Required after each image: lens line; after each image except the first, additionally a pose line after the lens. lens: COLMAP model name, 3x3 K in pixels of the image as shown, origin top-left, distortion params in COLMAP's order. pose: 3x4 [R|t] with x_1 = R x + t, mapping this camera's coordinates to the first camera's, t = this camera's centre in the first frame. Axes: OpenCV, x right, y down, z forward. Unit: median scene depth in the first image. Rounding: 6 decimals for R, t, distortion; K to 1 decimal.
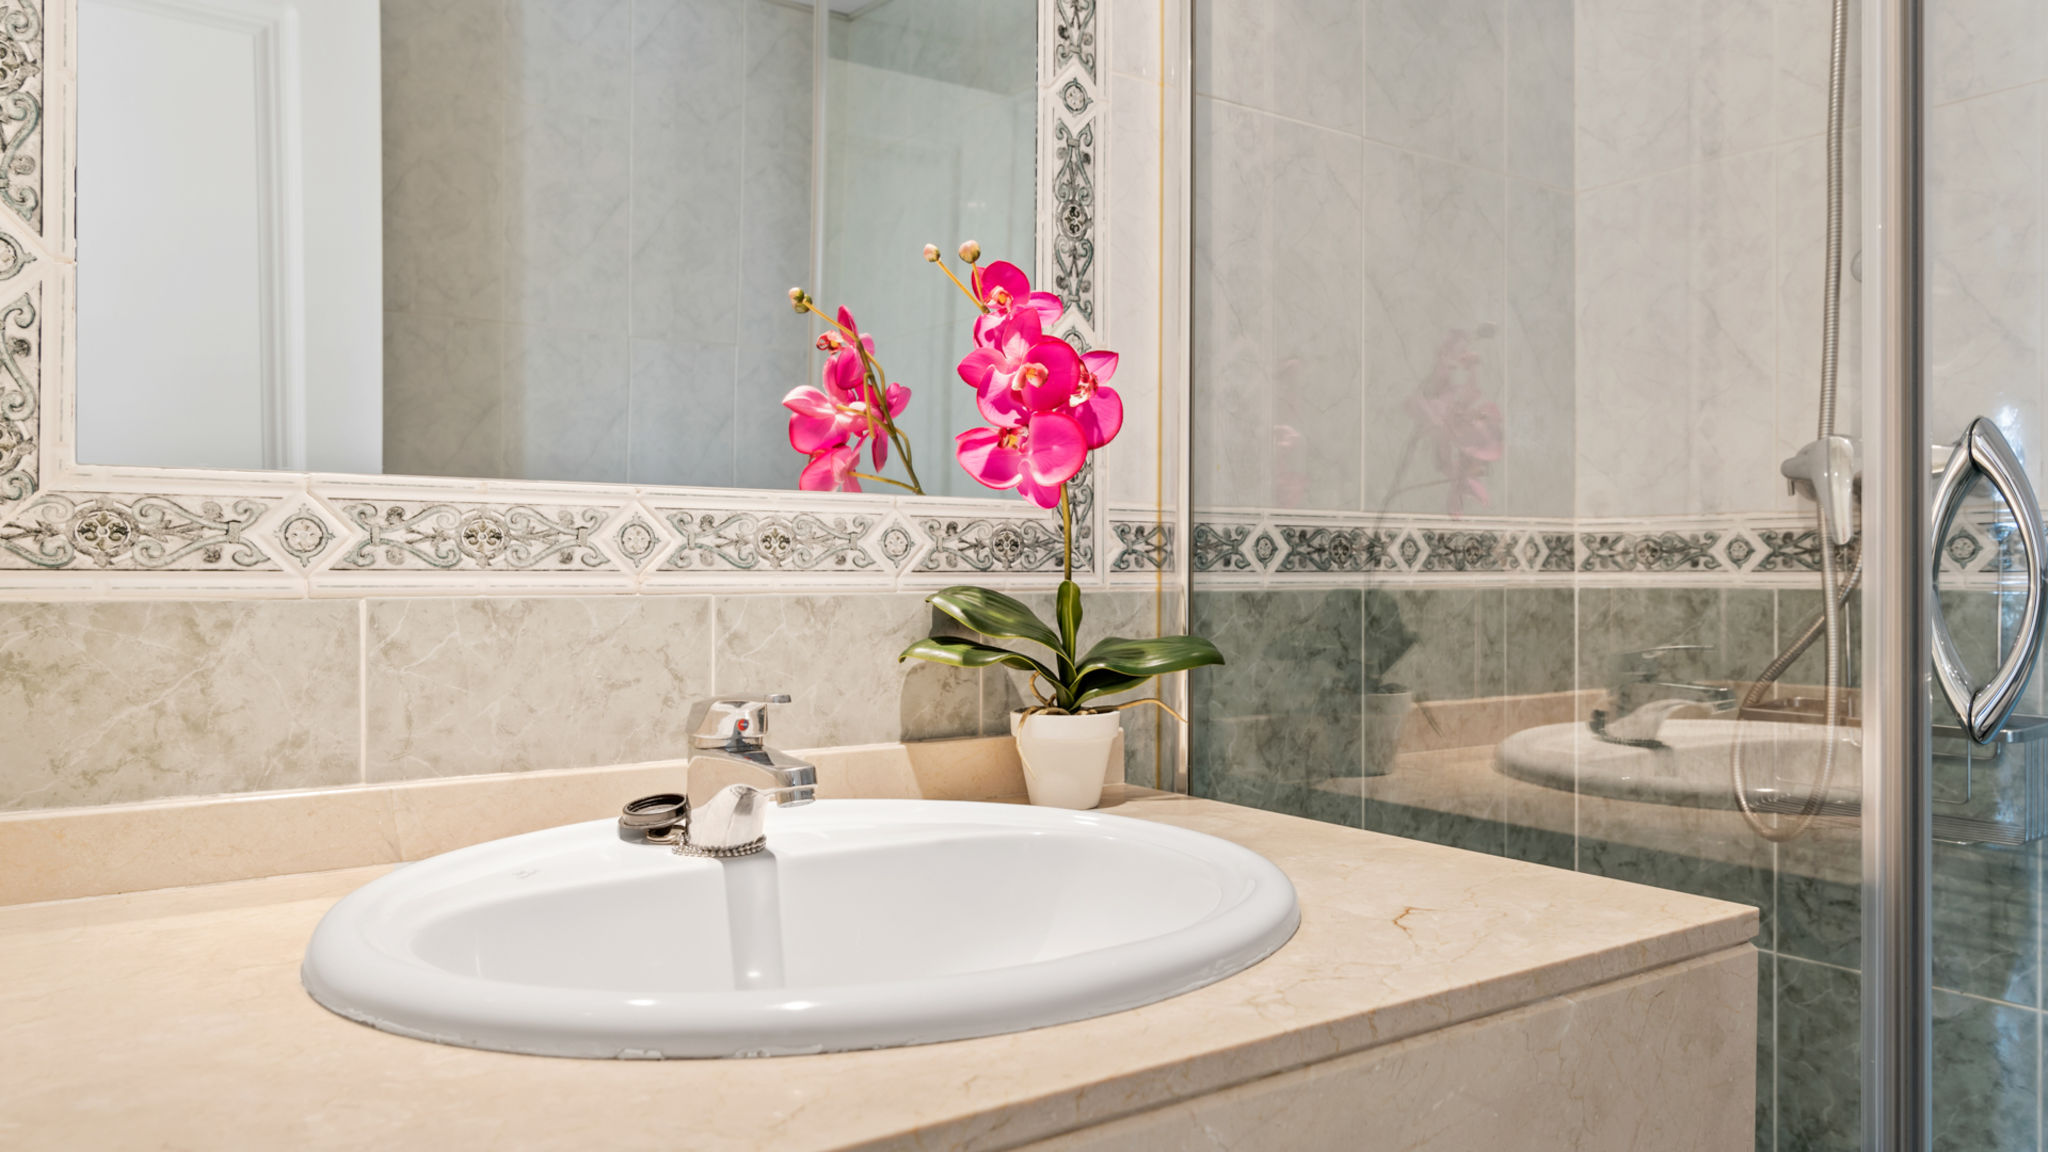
lens RADIAL K [[1464.9, 0, 1030.5], [0, 1464.9, 572.7], [0, 0, 1]] dist [-0.003117, -0.009305]
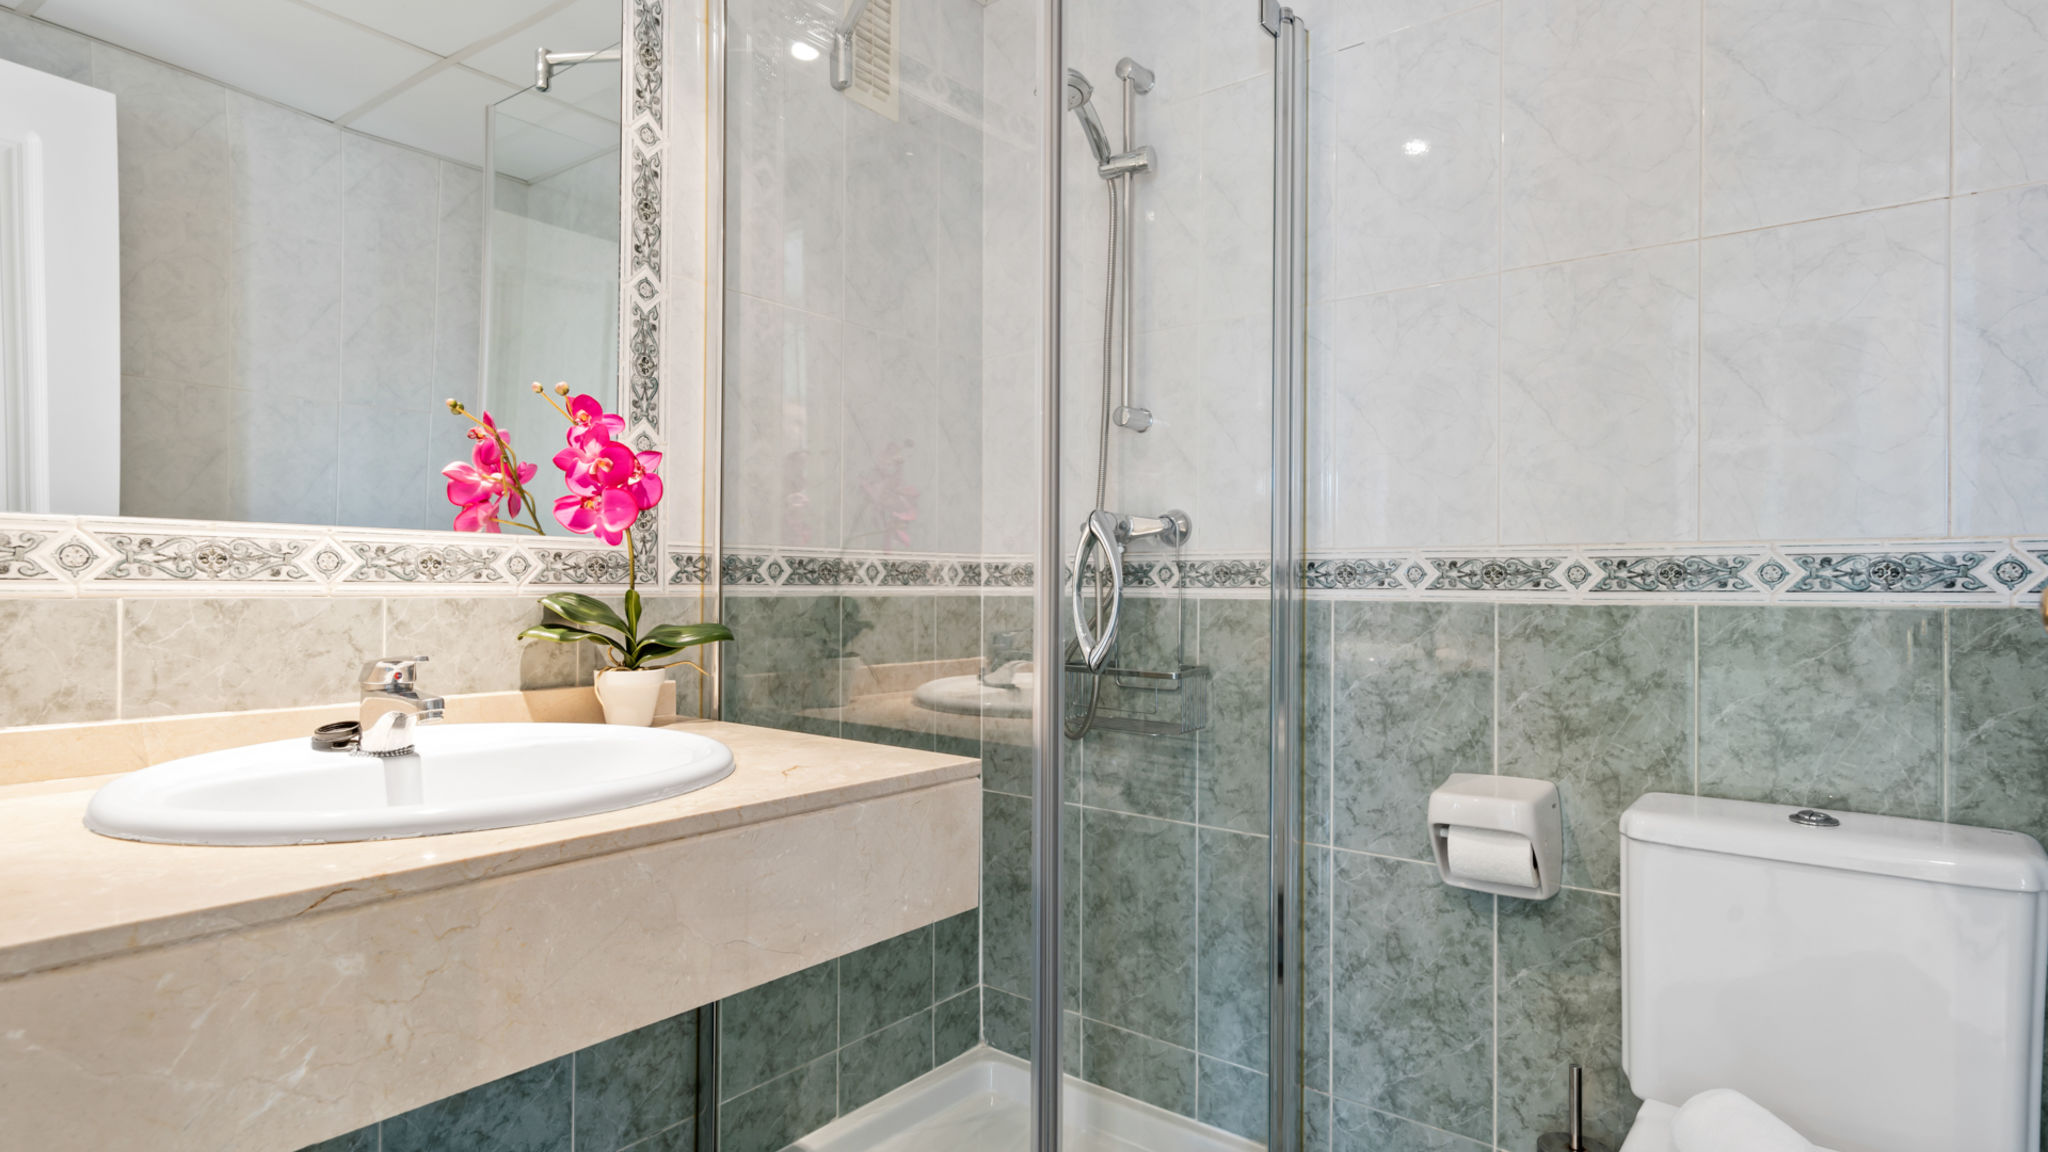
lens RADIAL K [[1067.4, 0, 1018.6], [0, 1067.4, 587.2], [0, 0, 1]] dist [-0.000490, 0.001030]
pose [[0.957891, 0.006621, 0.287057, 0.093856], [-0.007215, 0.999973, 0.001012, -0.001393], [-0.287042, -0.003041, 0.957913, -0.258228]]
